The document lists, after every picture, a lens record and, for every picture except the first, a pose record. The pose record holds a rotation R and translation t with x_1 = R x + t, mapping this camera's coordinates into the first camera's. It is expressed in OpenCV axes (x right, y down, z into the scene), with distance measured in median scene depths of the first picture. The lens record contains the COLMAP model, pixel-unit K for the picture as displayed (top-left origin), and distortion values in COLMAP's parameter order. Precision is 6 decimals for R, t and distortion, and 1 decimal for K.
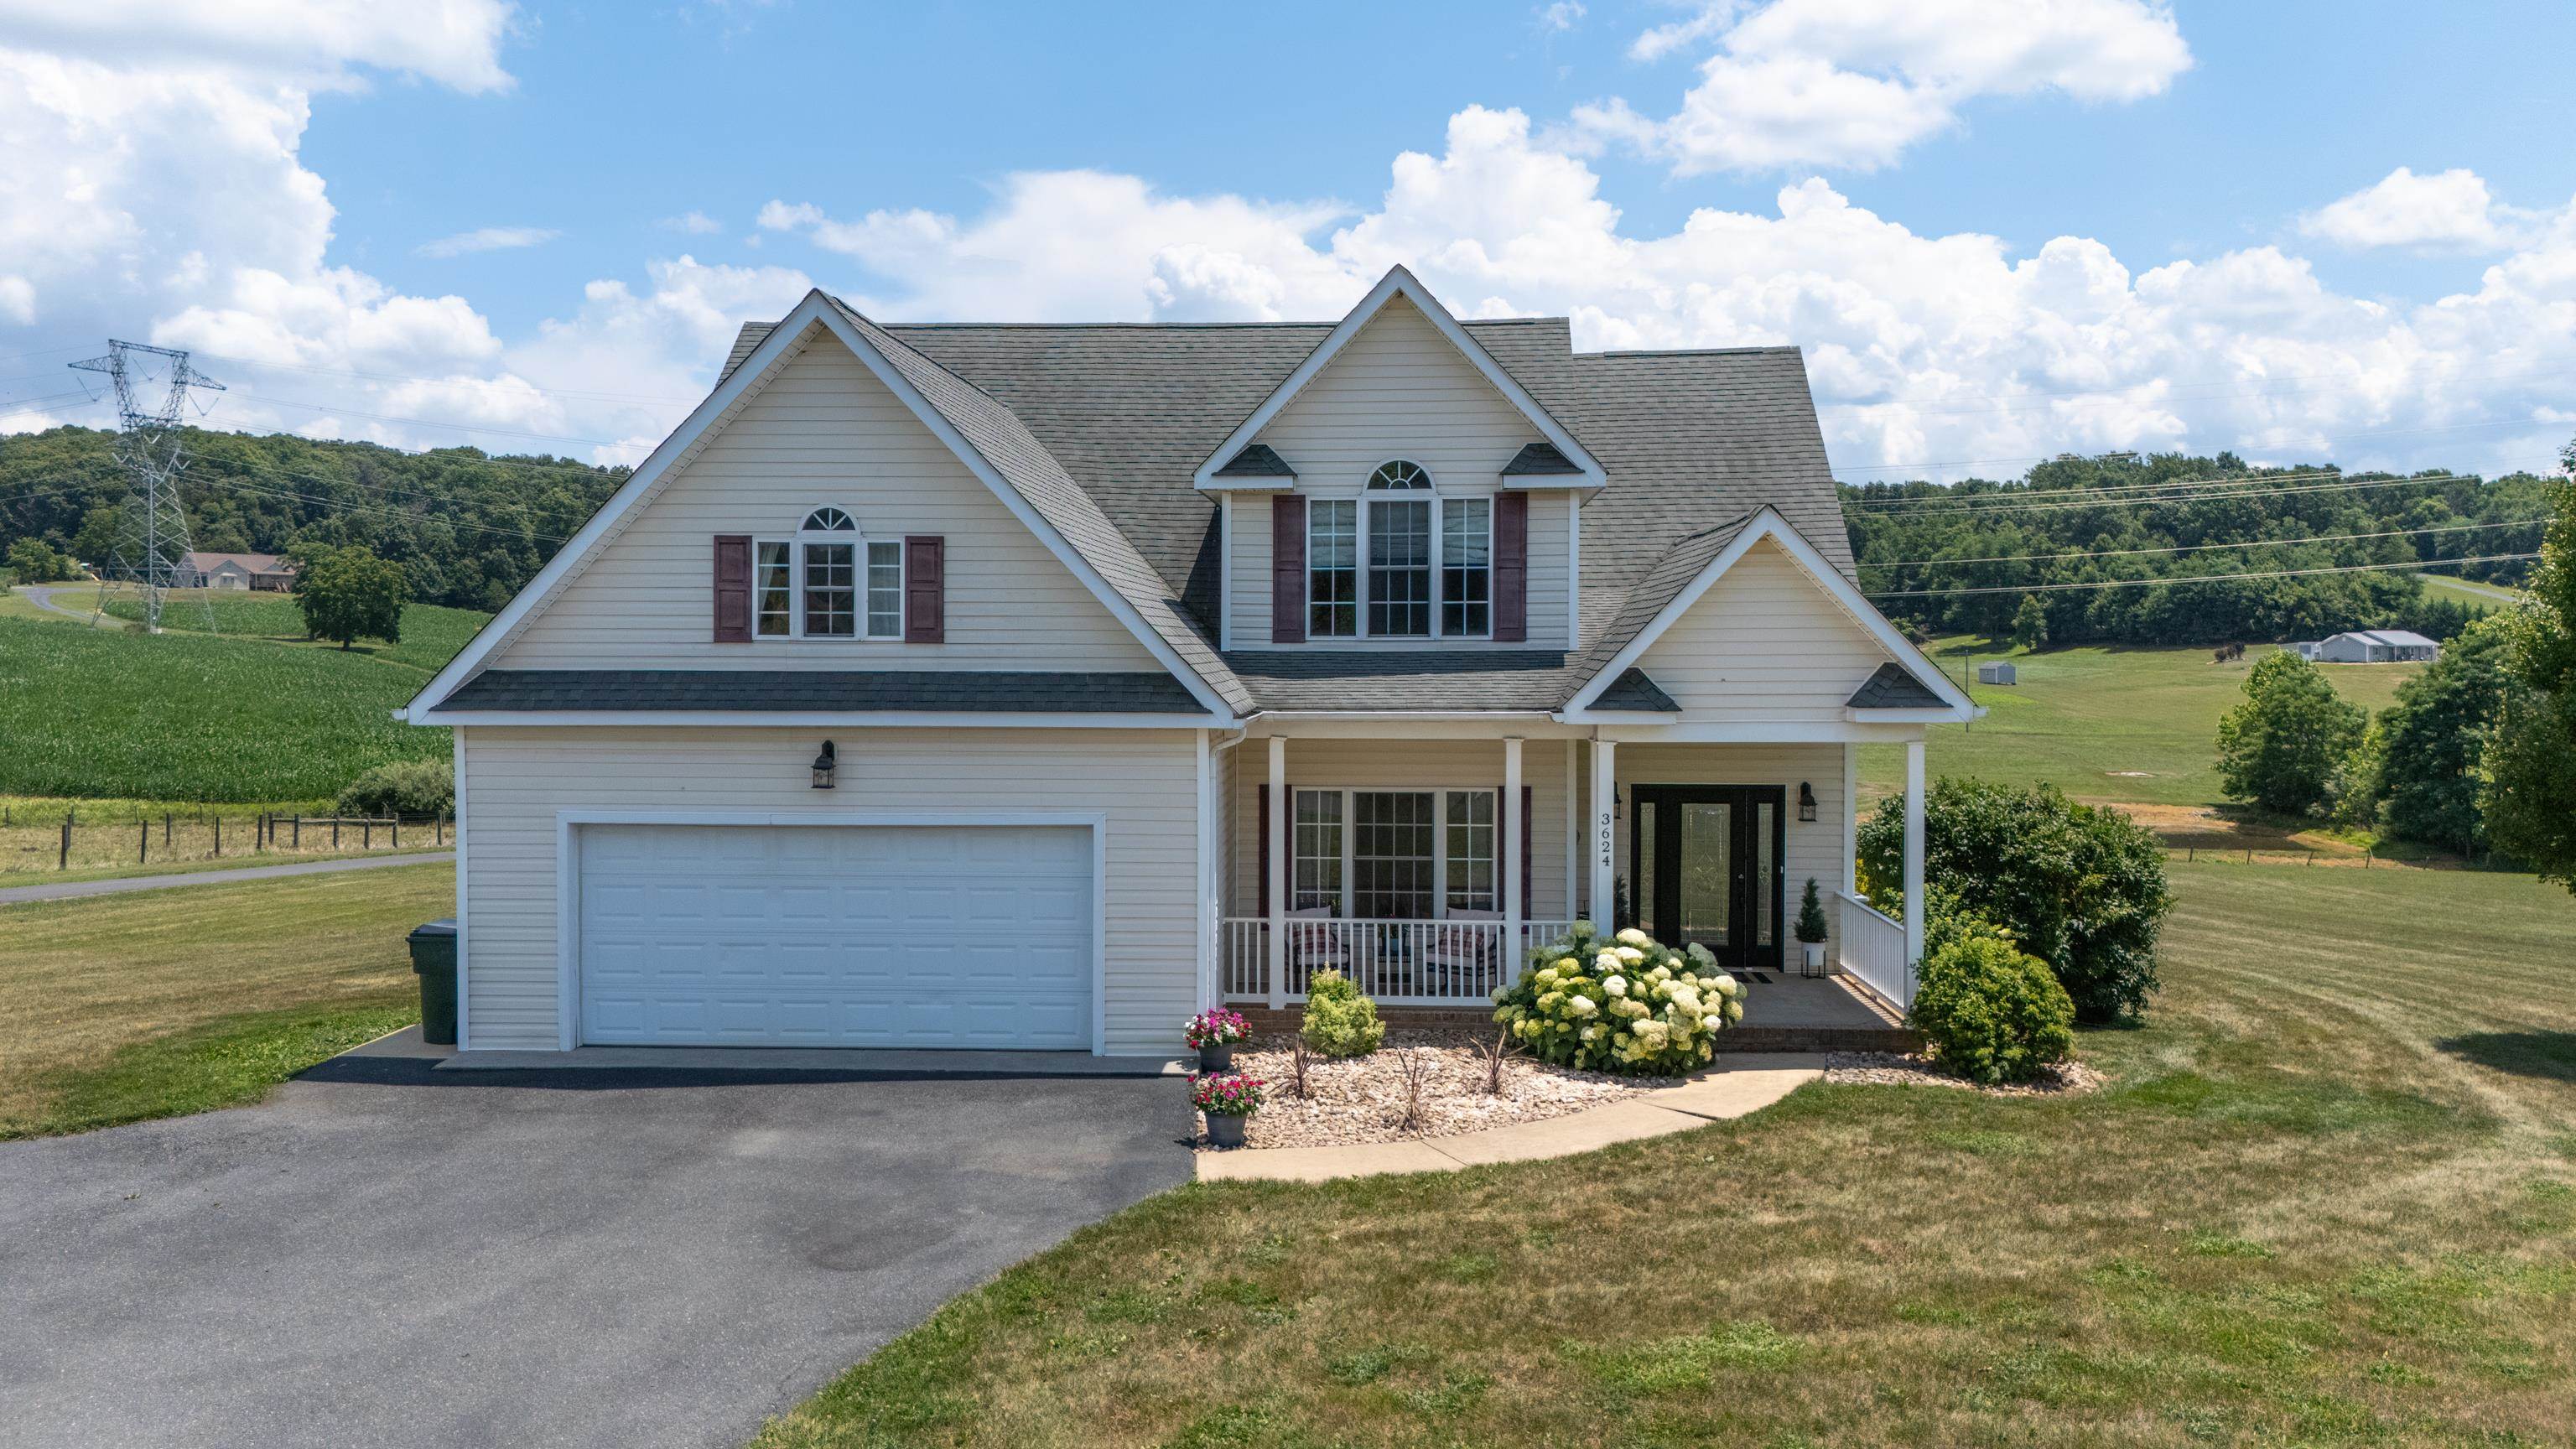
lens RADIAL K [[1937.8, 0, 1285.5], [0, 1937.8, 691.1], [0, 0, 1]] dist [0.075130, -0.068157]
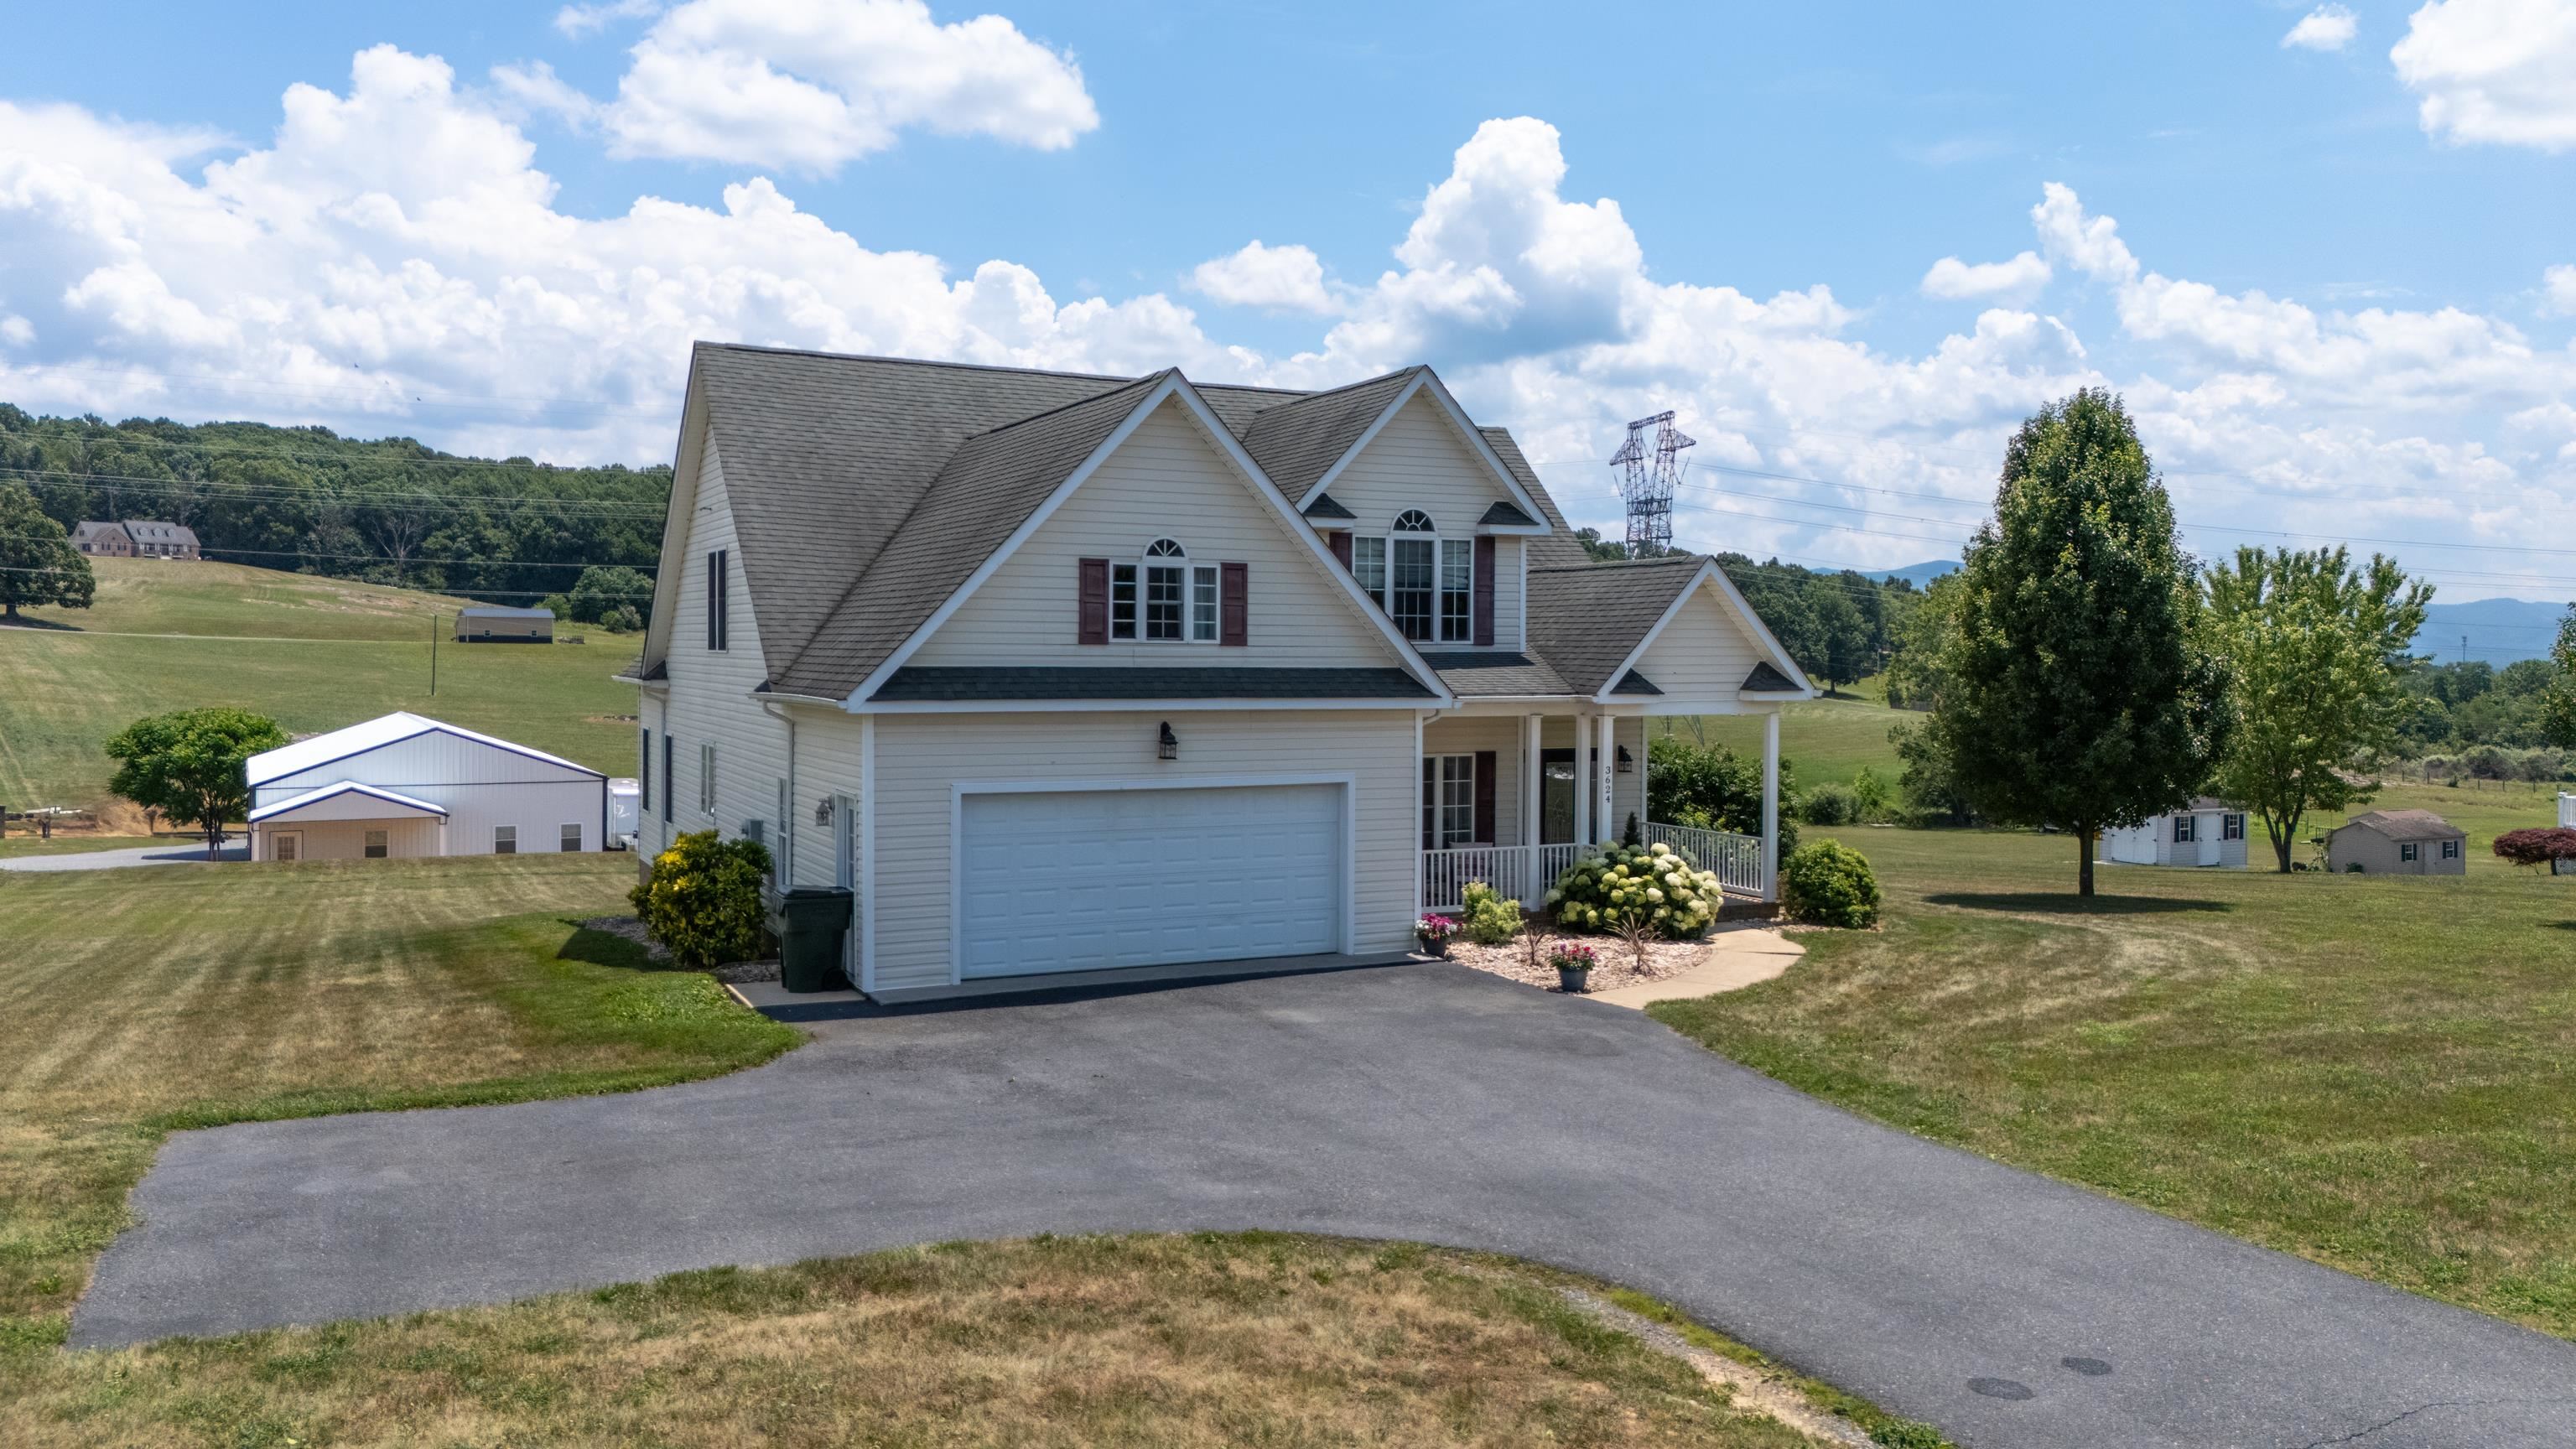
lens RADIAL K [[1937.8, 0, 1285.5], [0, 1937.8, 691.1], [0, 0, 1]] dist [0.075130, -0.068157]
pose [[0.867665, -0.005794, 0.497115, -0.714460], [0.005300, 0.999983, 0.002404, 0.002321], [-0.497121, 0.000549, 0.867681, -0.122199]]
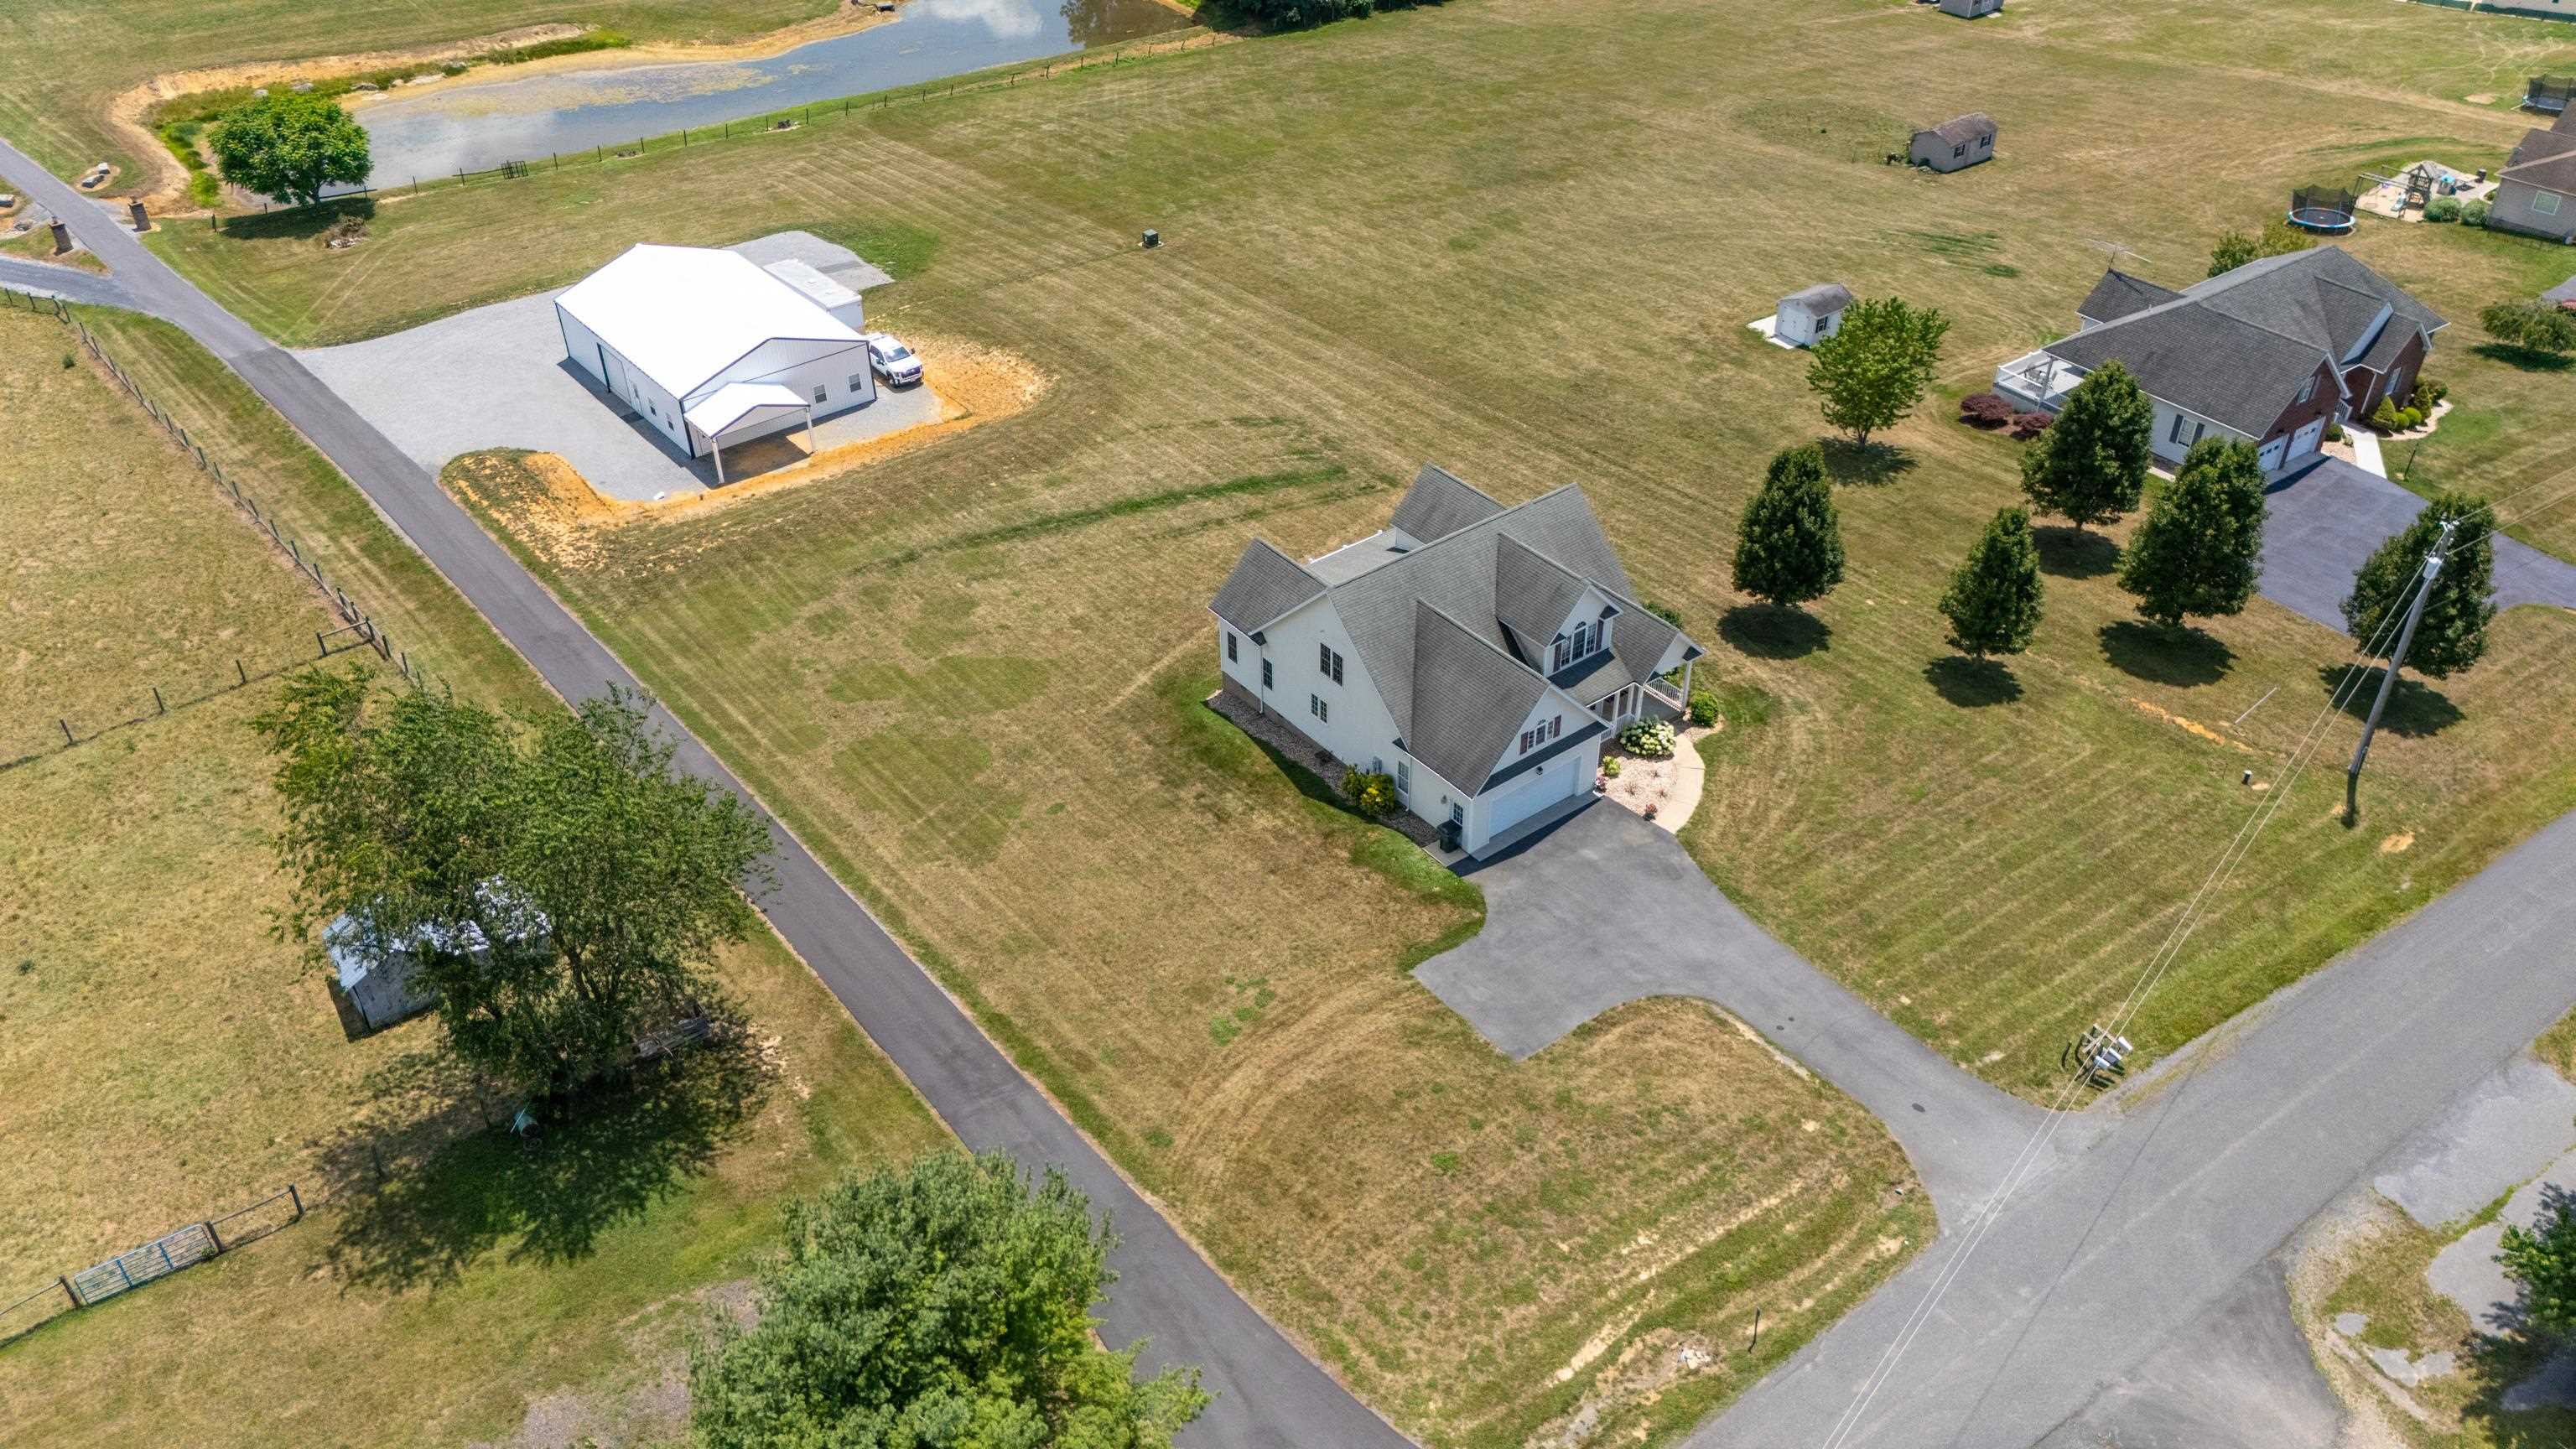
lens RADIAL K [[1908.7, 0, 1288.0], [0, 1908.7, 724.5], [0, 0, 1]] dist [0.075271, -0.075531]
pose [[0.753401, -0.396485, 0.524583, -2.556227], [0.026066, 0.815151, 0.578662, -2.256515], [-0.657045, -0.422291, 0.624470, -1.119005]]
